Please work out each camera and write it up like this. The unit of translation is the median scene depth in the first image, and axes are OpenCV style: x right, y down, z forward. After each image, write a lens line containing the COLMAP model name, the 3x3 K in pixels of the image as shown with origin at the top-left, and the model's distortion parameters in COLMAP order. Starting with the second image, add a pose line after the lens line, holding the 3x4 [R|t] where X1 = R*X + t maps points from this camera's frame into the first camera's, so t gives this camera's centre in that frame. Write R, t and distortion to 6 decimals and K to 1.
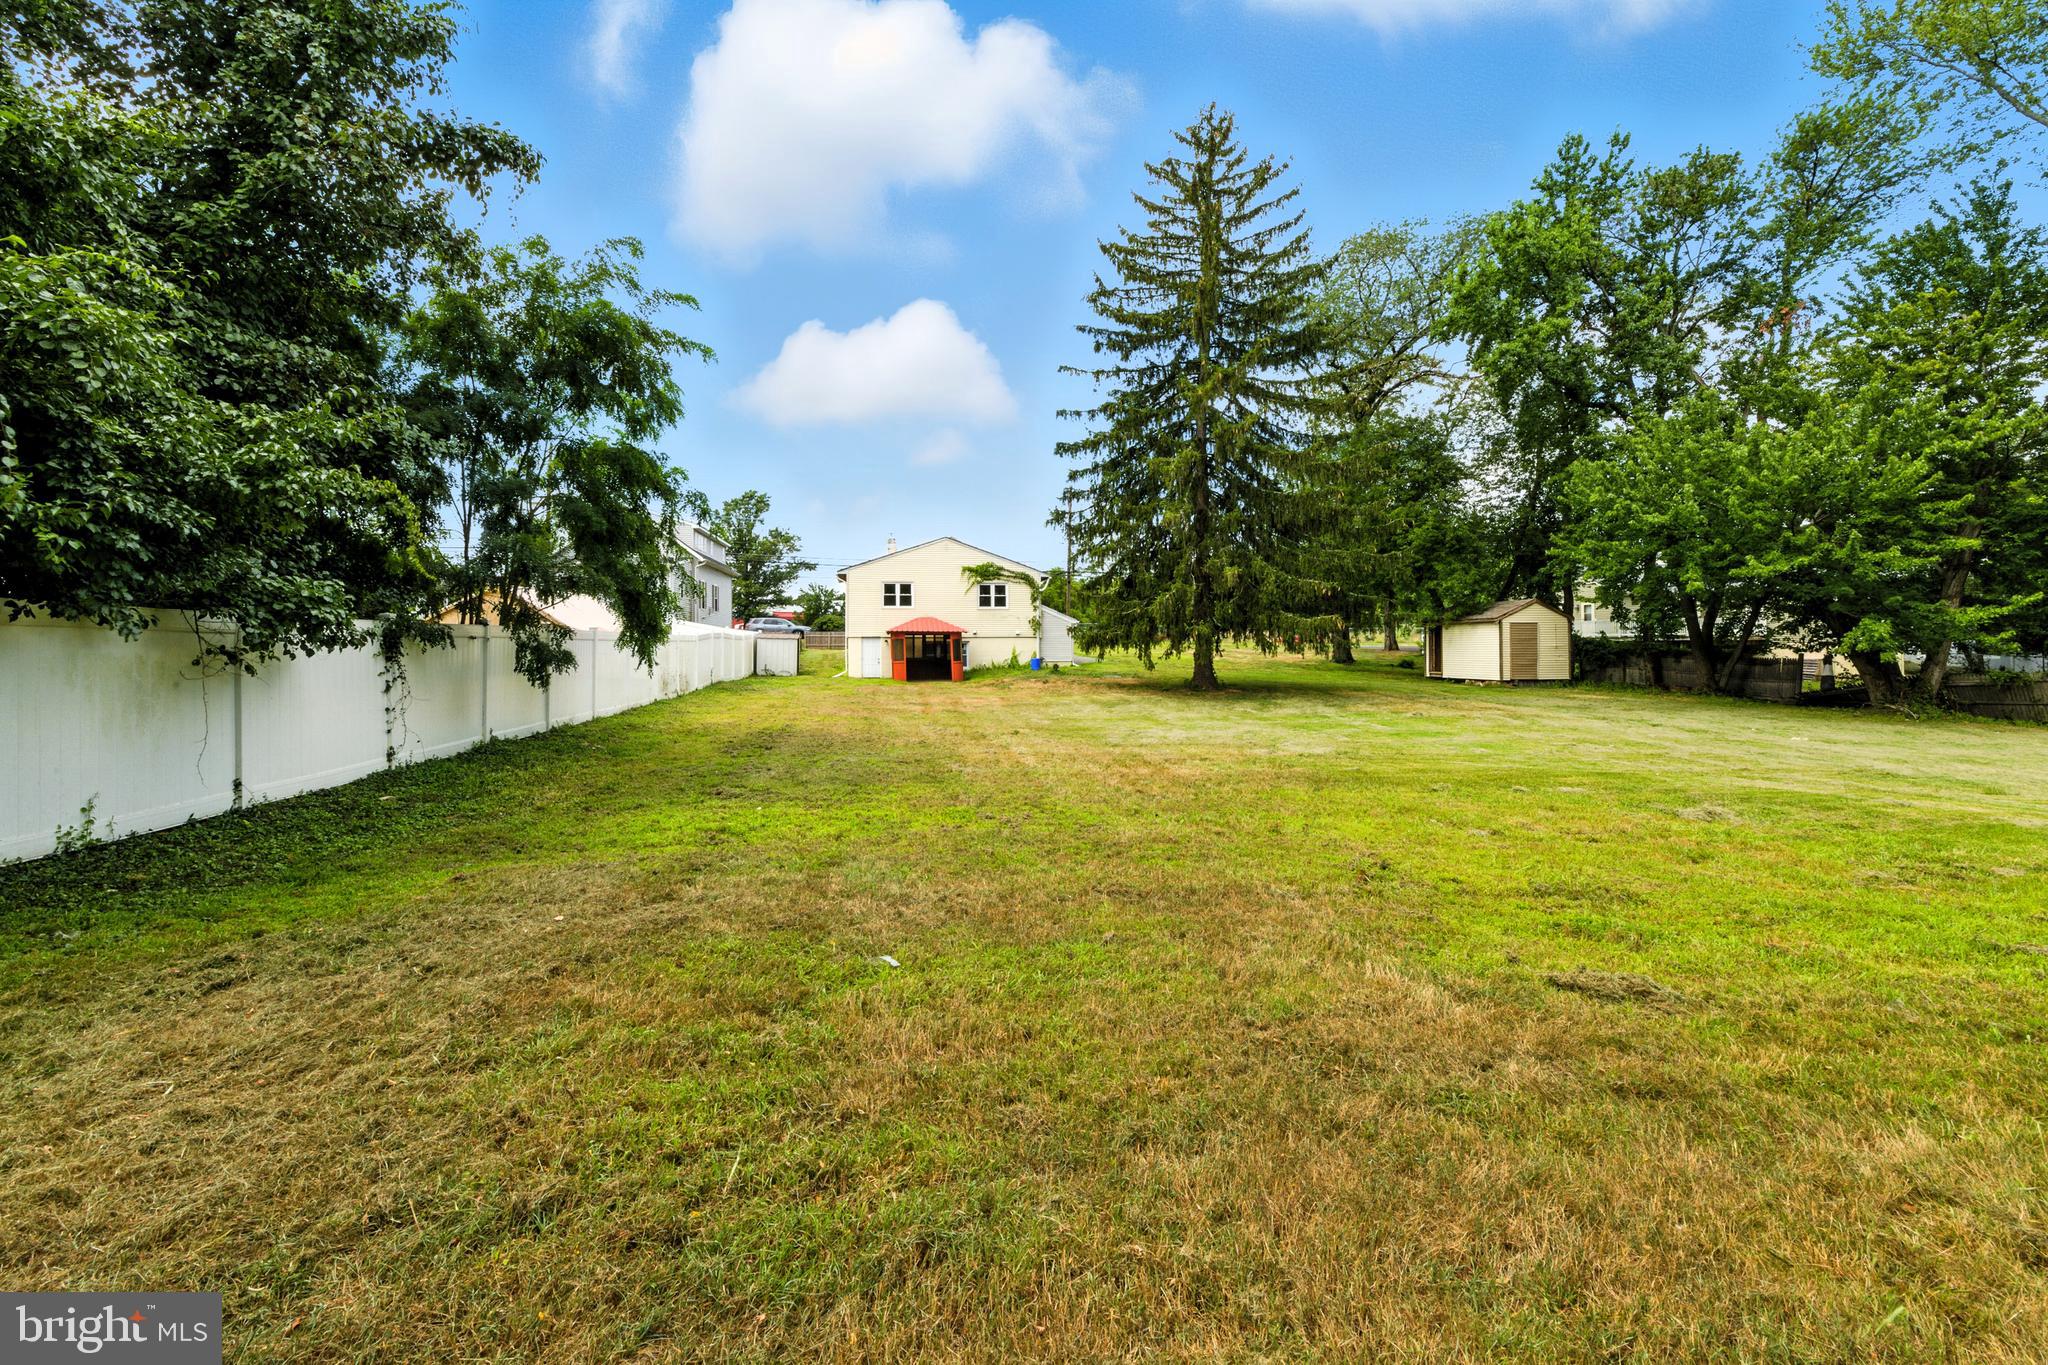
lens RADIAL K [[873.3, 0, 1050.0], [0, 873.3, 622.2], [0, 0, 1]] dist [-0.000014, -0.000147]
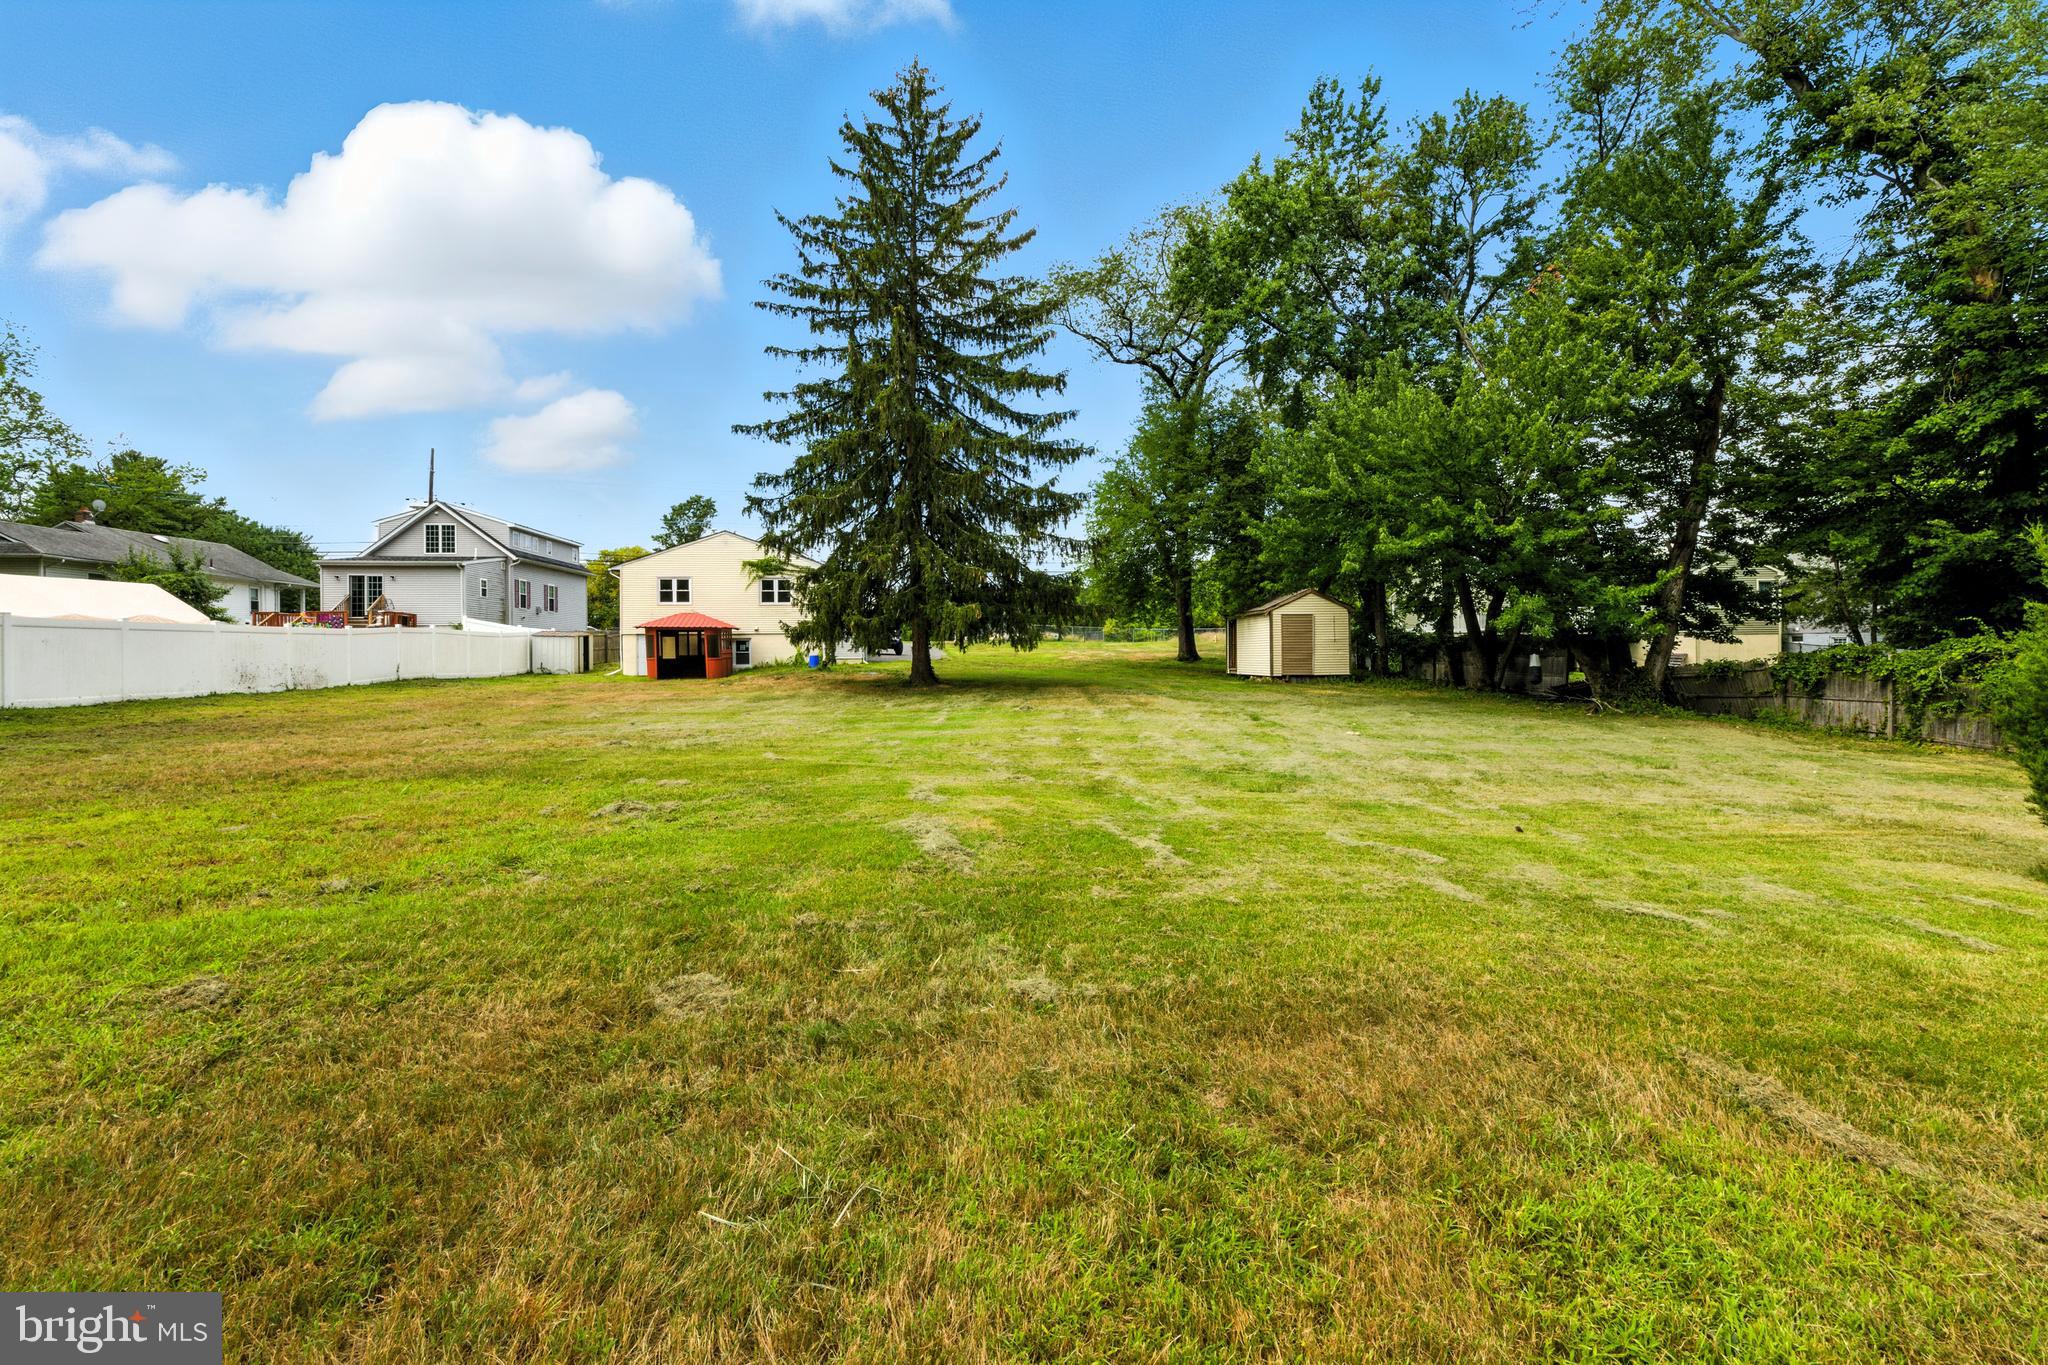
lens RADIAL K [[873.3, 0, 1050.0], [0, 873.3, 622.2], [0, 0, 1]] dist [-0.000014, -0.000147]
pose [[0.998057, -0.005357, -0.062071, 0.326285], [0.004866, 0.999956, -0.008063, 0.014813], [0.062111, 0.007746, 0.998039, 0.059882]]
